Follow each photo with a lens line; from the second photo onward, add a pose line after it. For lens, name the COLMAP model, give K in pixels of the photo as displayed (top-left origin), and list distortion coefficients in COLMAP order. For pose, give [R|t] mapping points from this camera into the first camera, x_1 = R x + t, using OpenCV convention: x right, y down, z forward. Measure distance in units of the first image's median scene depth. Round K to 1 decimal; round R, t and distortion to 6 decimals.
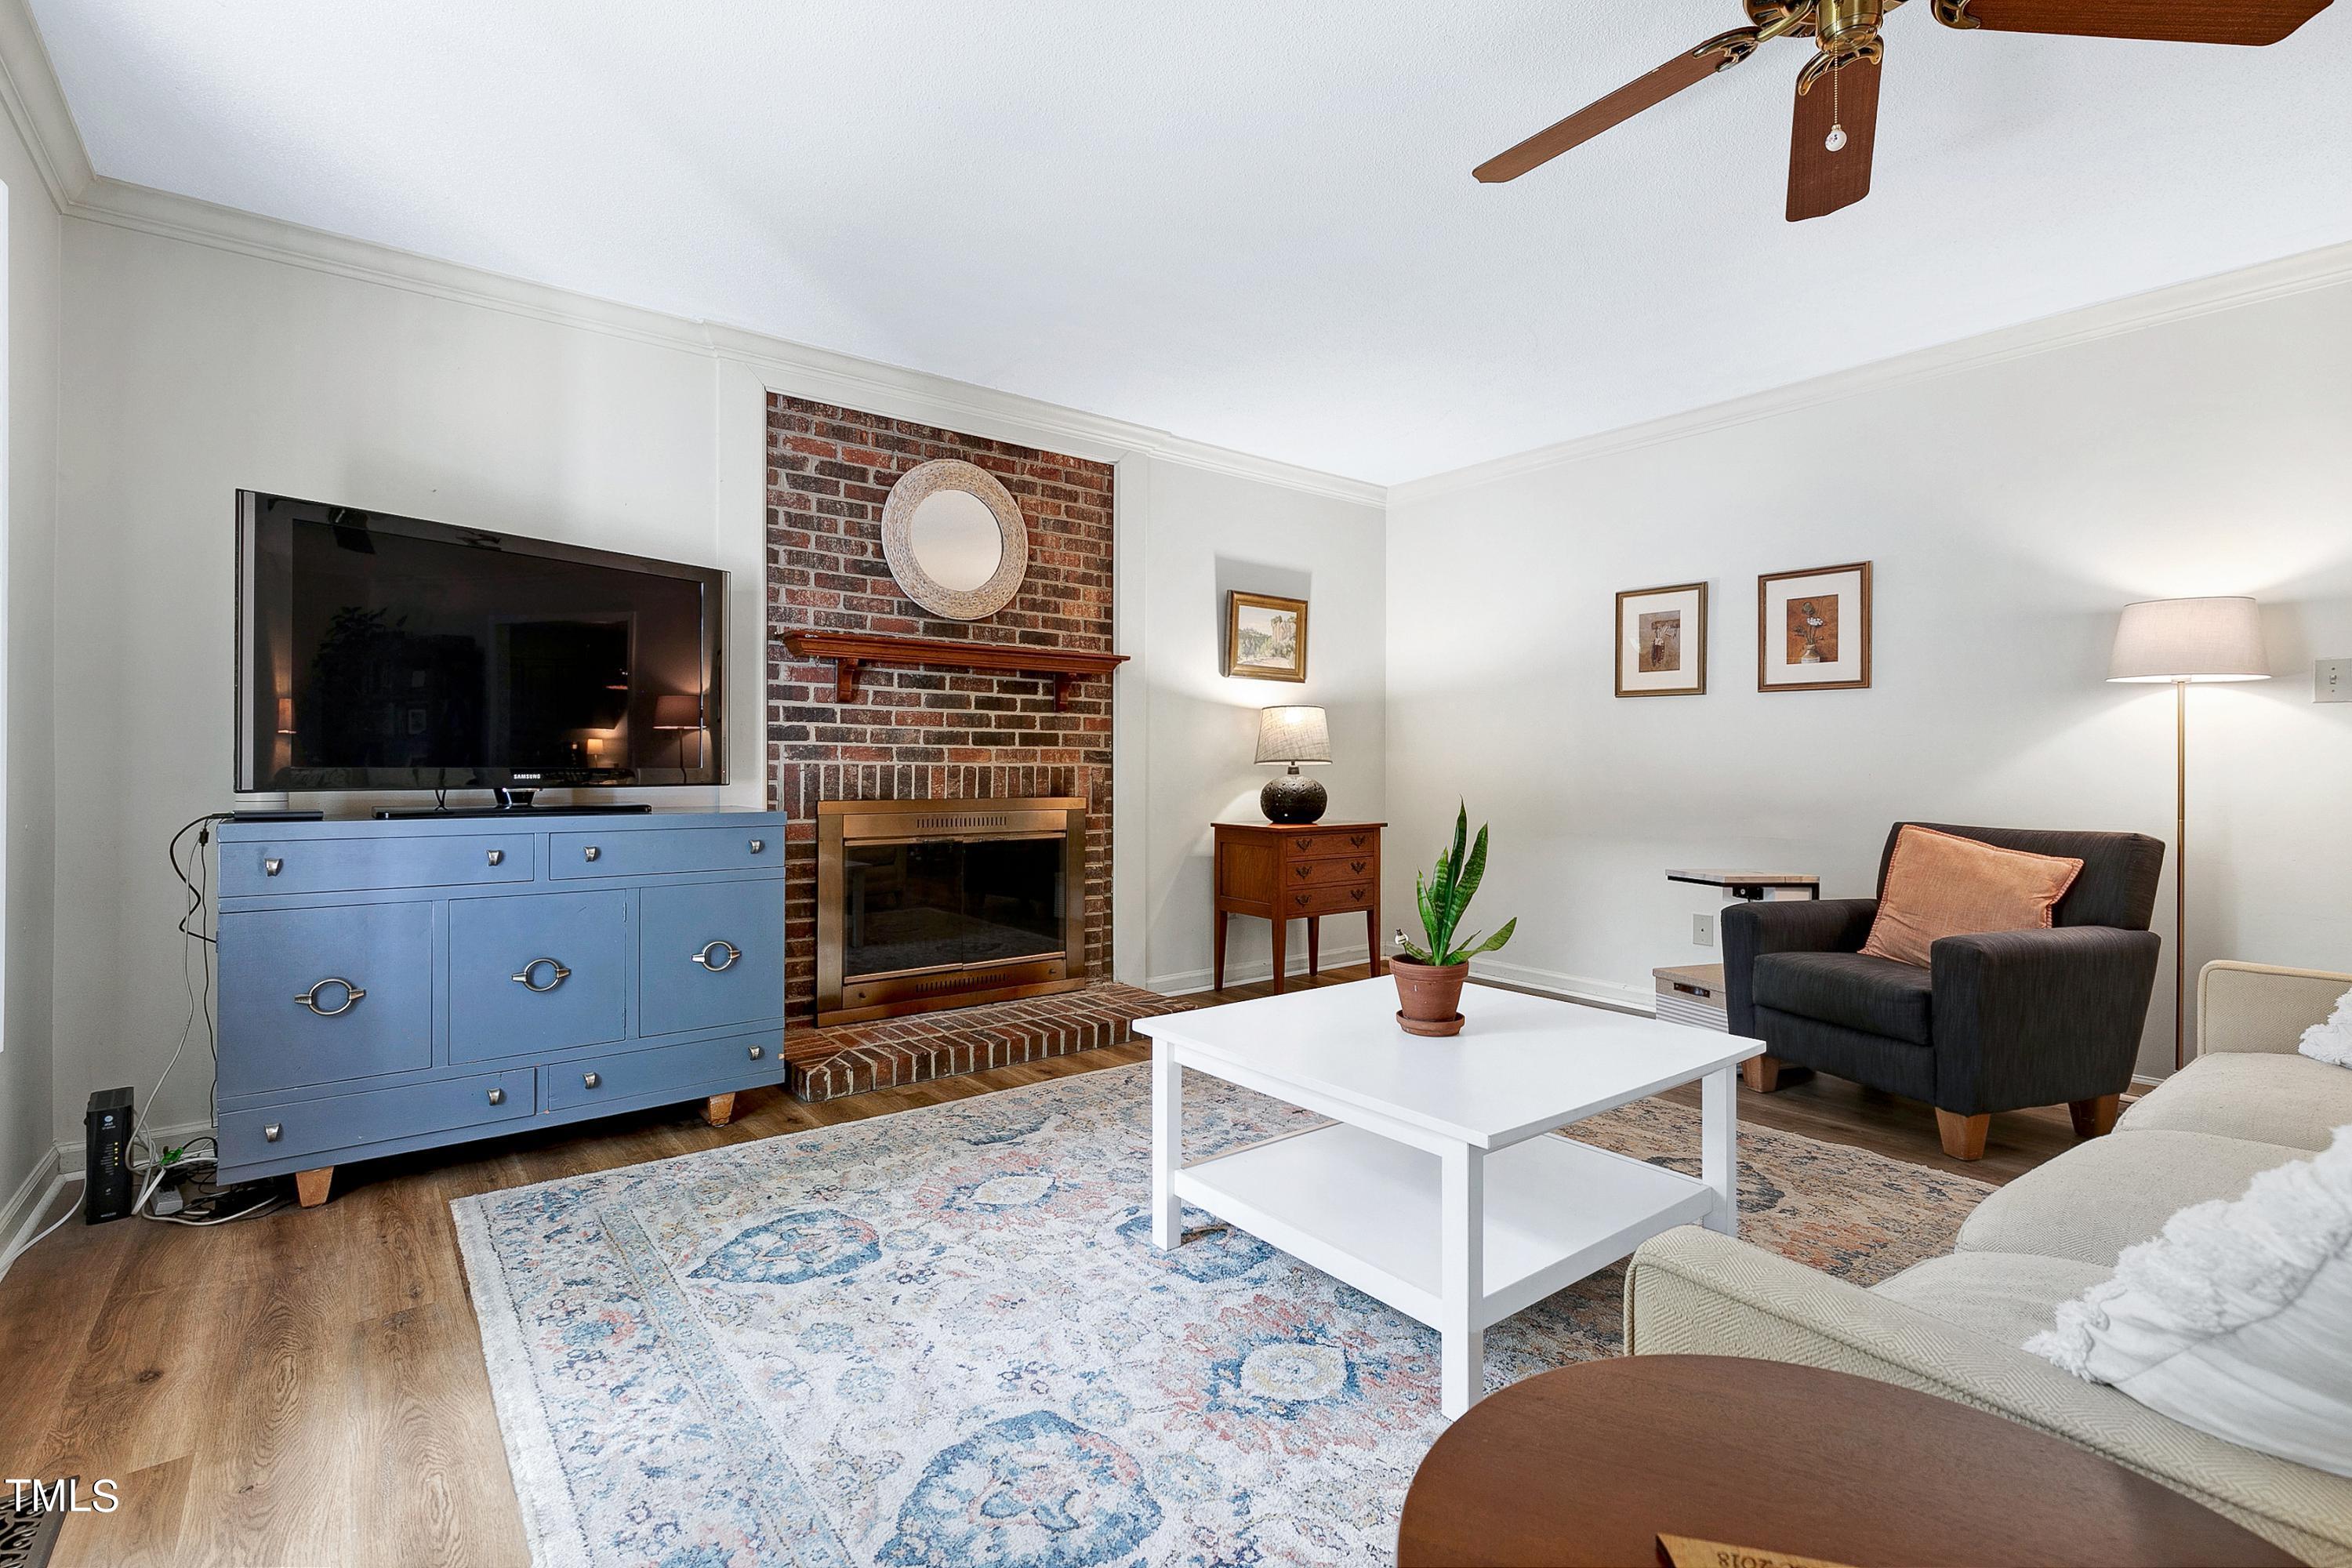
lens RADIAL K [[1068.5, 0, 1166.7], [0, 1068.5, 745.4], [0, 0, 1]] dist [0.012931, -0.000422]
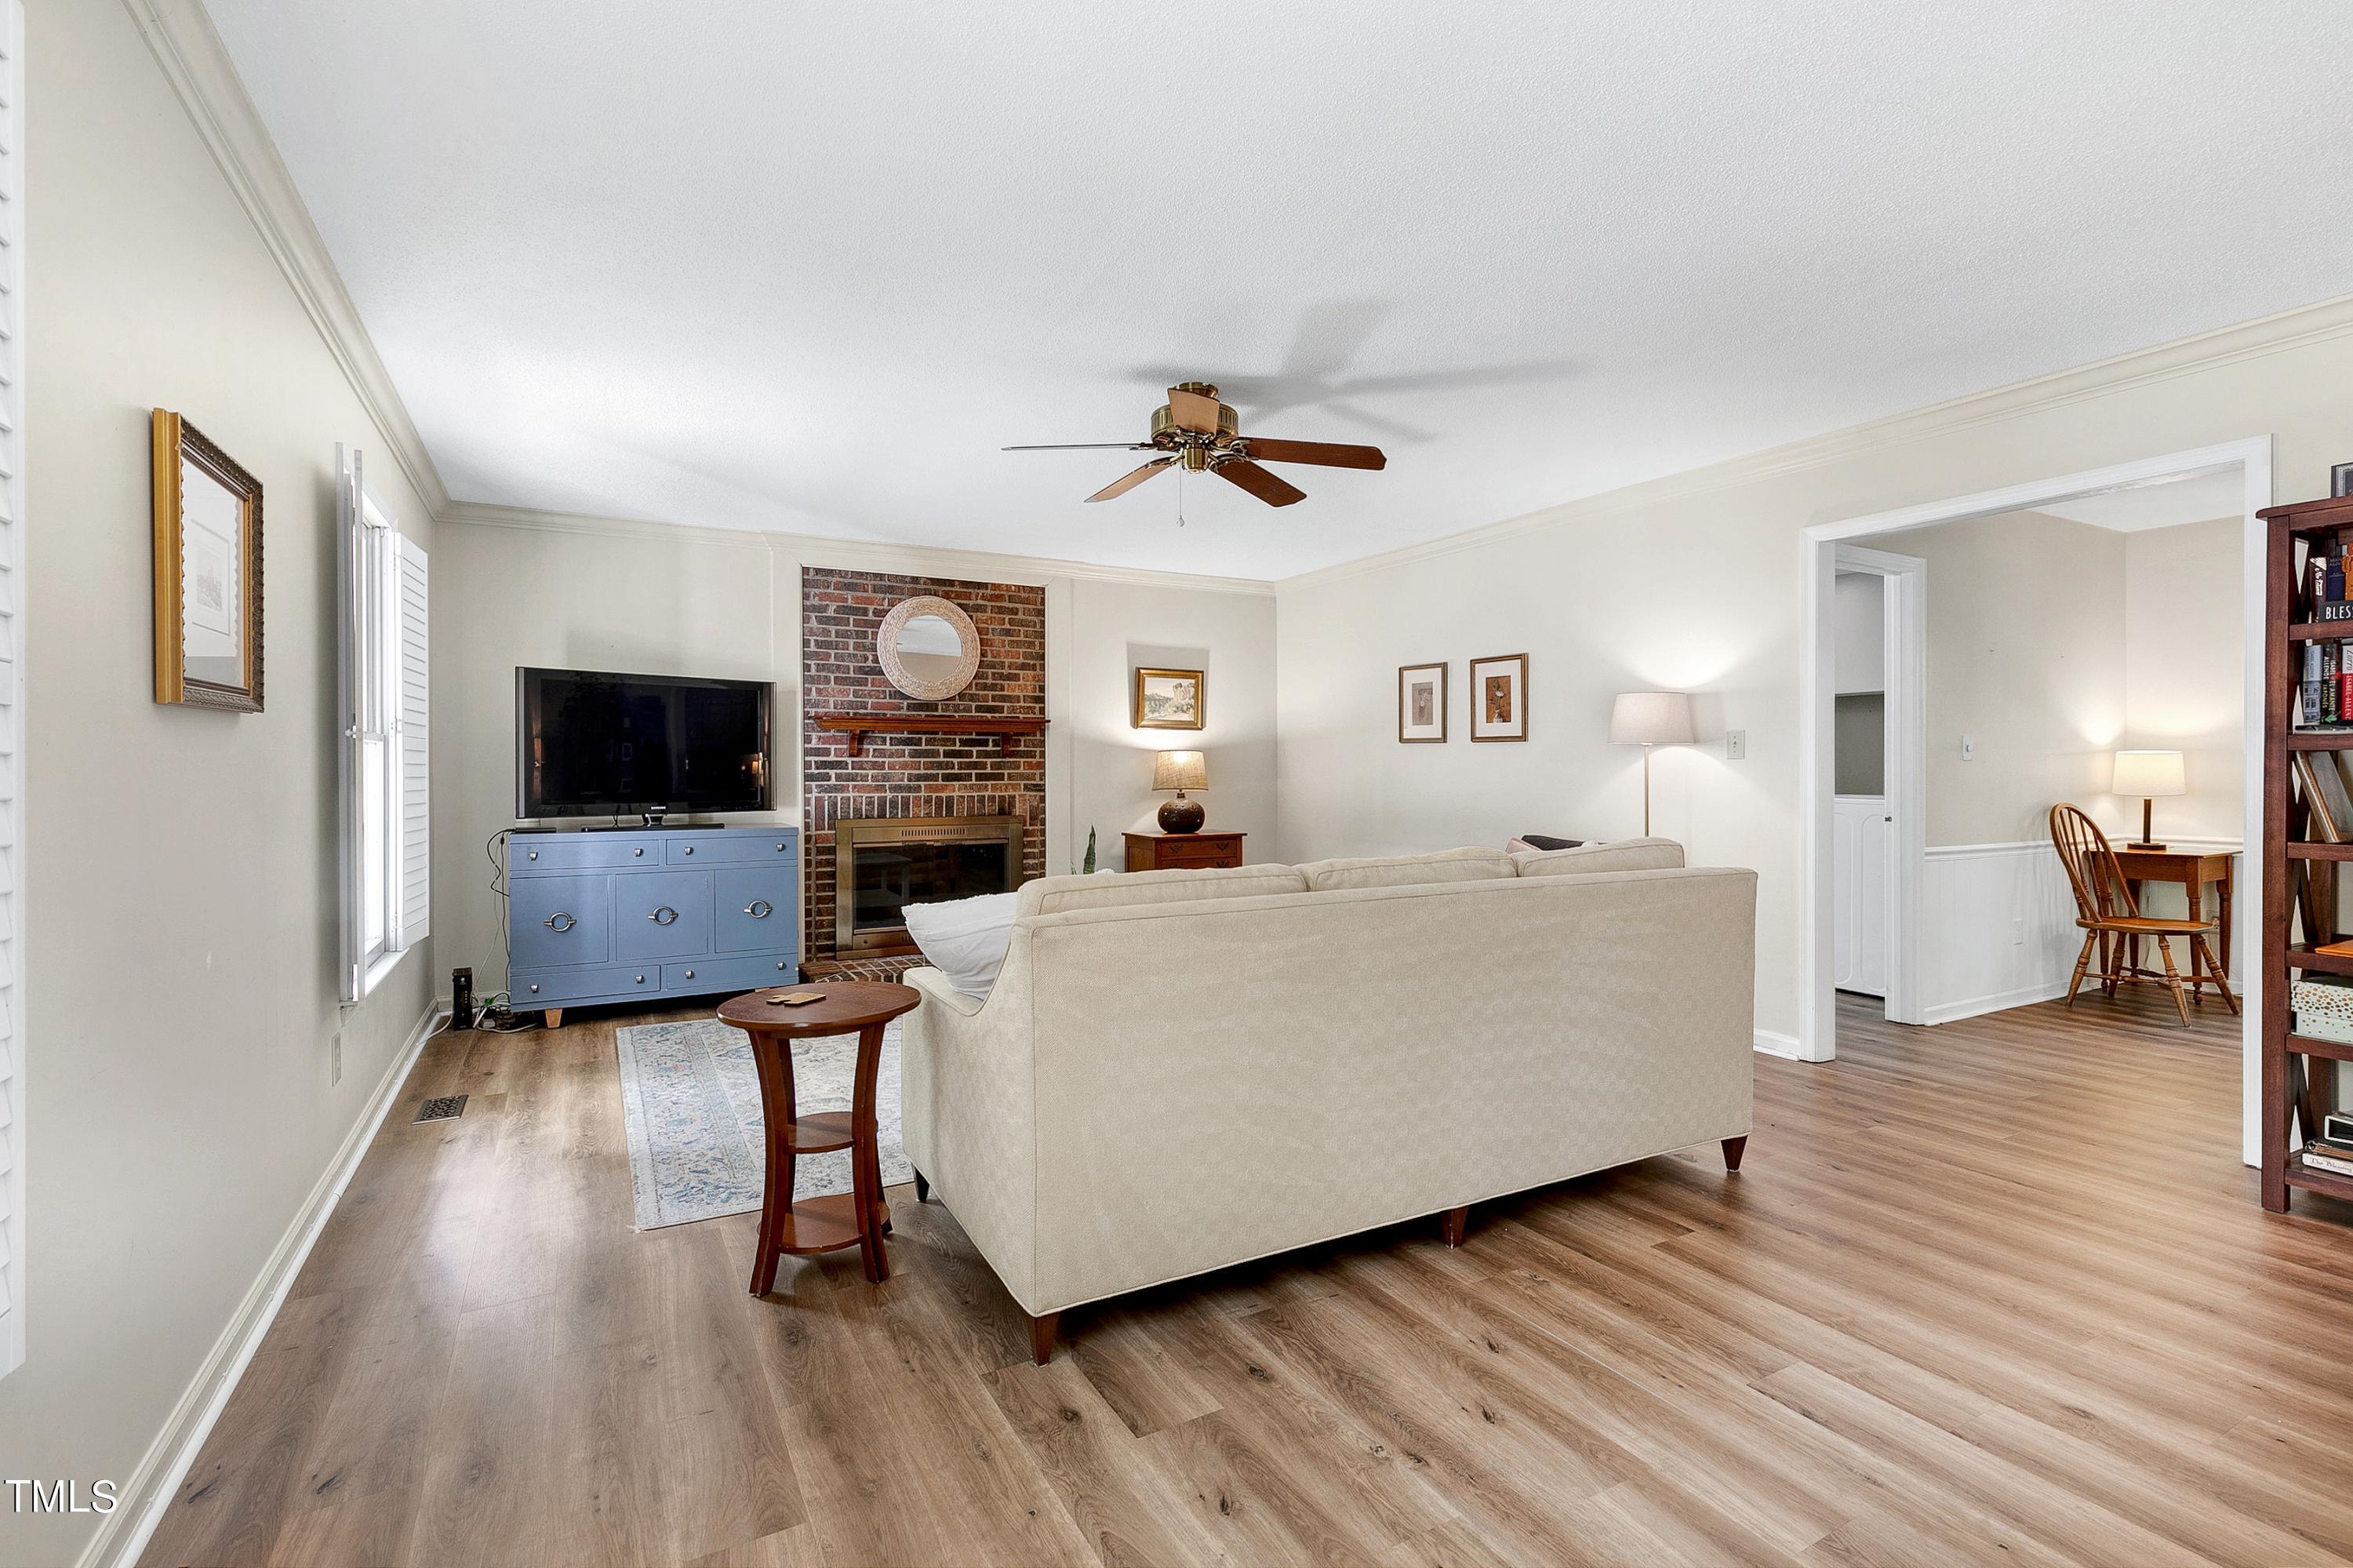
lens RADIAL K [[1069.0, 0, 1167.2], [0, 1069.0, 745.4], [0, 0, 1]] dist [0.012931, -0.000422]
pose [[0.987780, -0.009215, -0.155581, 0.387334], [0.008798, 0.999956, -0.003365, -0.045618], [0.155605, 0.001955, 0.987817, -0.472264]]
